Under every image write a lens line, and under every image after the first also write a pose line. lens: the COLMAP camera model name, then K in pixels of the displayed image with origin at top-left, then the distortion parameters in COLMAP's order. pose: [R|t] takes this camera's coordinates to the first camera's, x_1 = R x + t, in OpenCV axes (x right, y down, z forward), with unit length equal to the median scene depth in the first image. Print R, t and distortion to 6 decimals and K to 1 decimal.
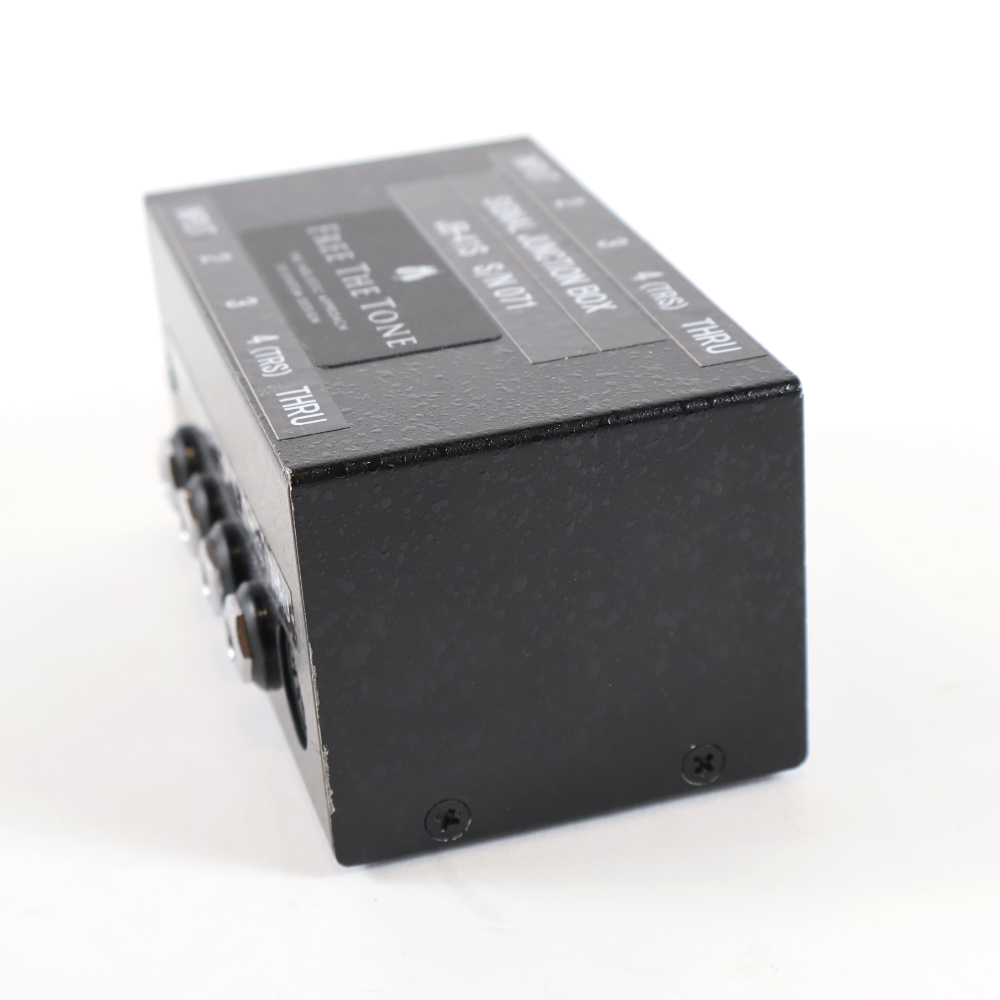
lens RADIAL K [[2299.1, 0, 500.0], [0, 2299.1, 500.0], [0, 0, 1]] dist [0.052584, -0.140373]
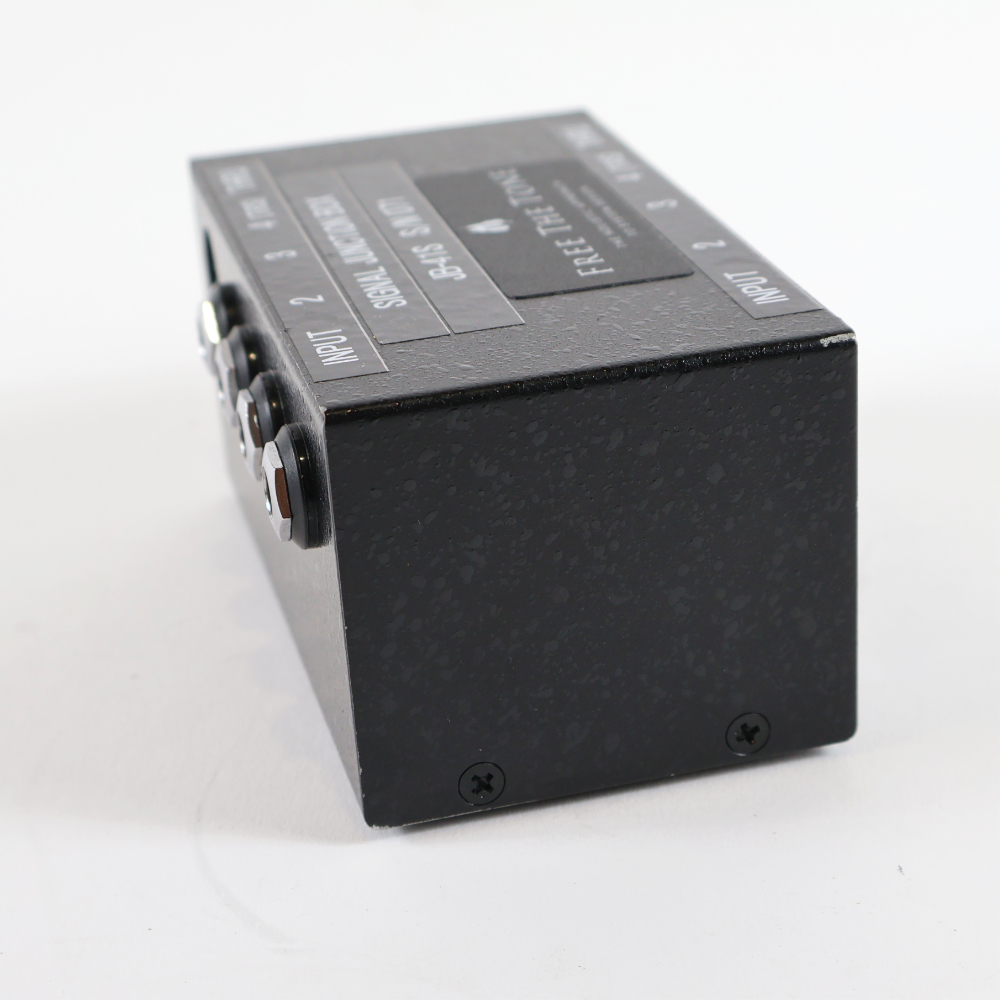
lens RADIAL K [[2299.1, 0, 500.0], [0, 2299.1, 500.0], [0, 0, 1]] dist [0.052584, -0.140373]
pose [[-0.990518, 0.108115, 0.084762, -0.111911], [0.134145, 0.628026, 0.766543, -0.776829], [0.029642, 0.770645, -0.636575, 1.716880]]
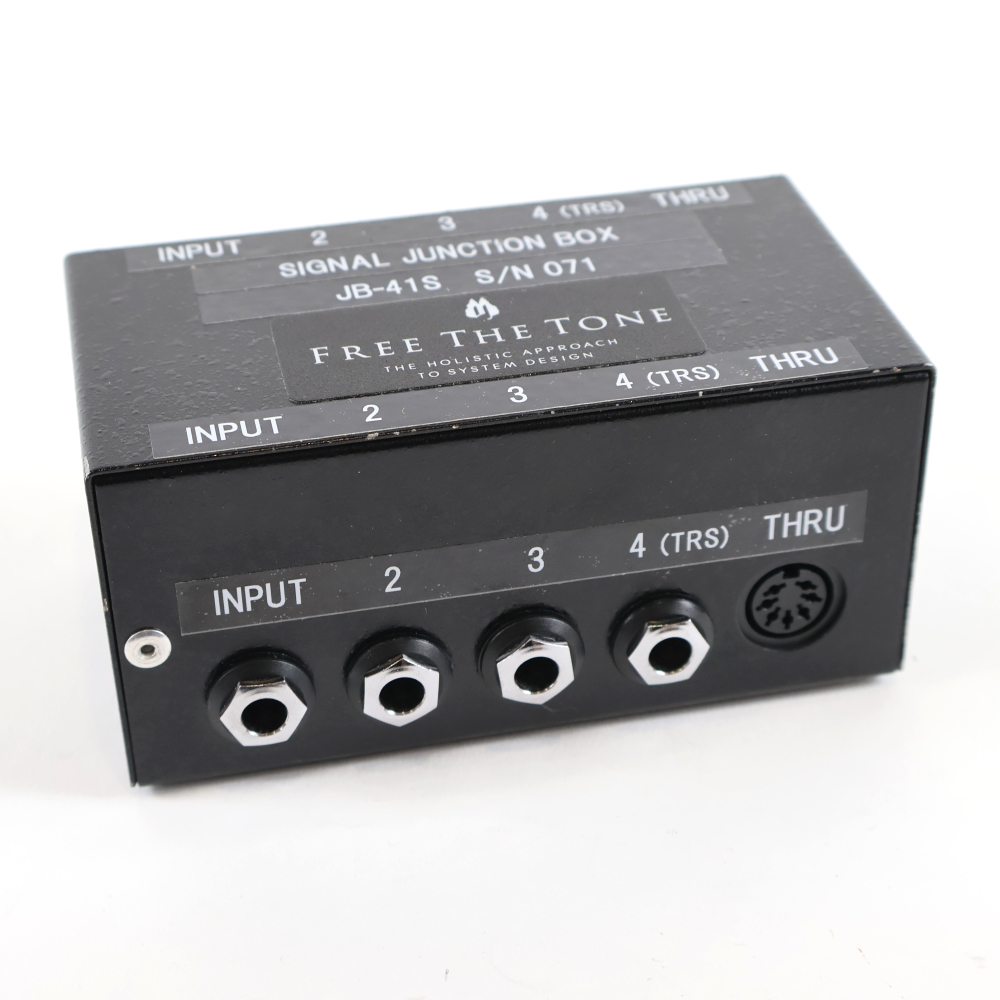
lens RADIAL K [[2299.1, 0, 500.0], [0, 2299.1, 500.0], [0, 0, 1]] dist [0.052584, -0.140373]
pose [[0.067182, -0.477273, 0.876183, -0.969772], [0.449637, 0.798421, 0.400438, -0.435884], [-0.890681, 0.367062, 0.268239, 0.753161]]
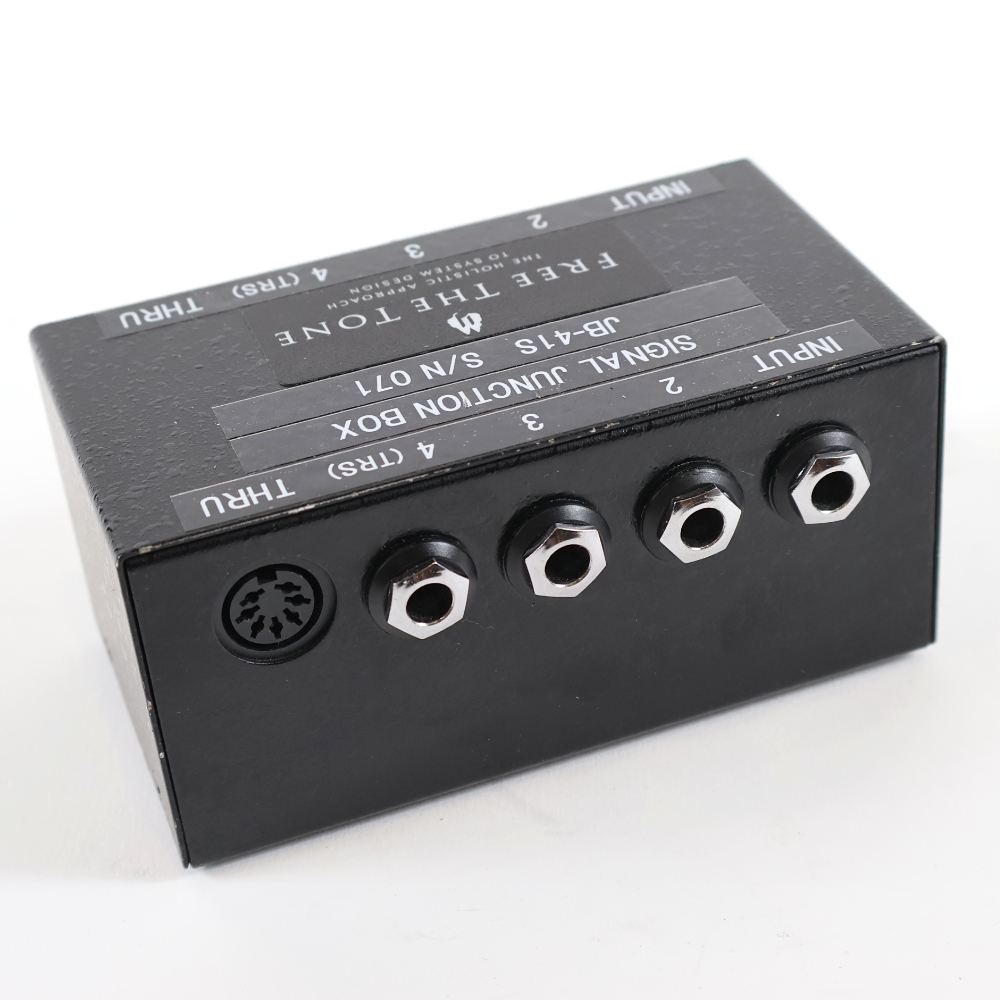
lens RADIAL K [[2299.1, 0, 500.0], [0, 2299.1, 500.0], [0, 0, 1]] dist [0.052584, -0.140373]
pose [[0.067516, 0.605003, -0.793355, 0.807442], [-0.369897, 0.753681, 0.543269, -0.591874], [0.926616, 0.256781, 0.274674, 0.760539]]
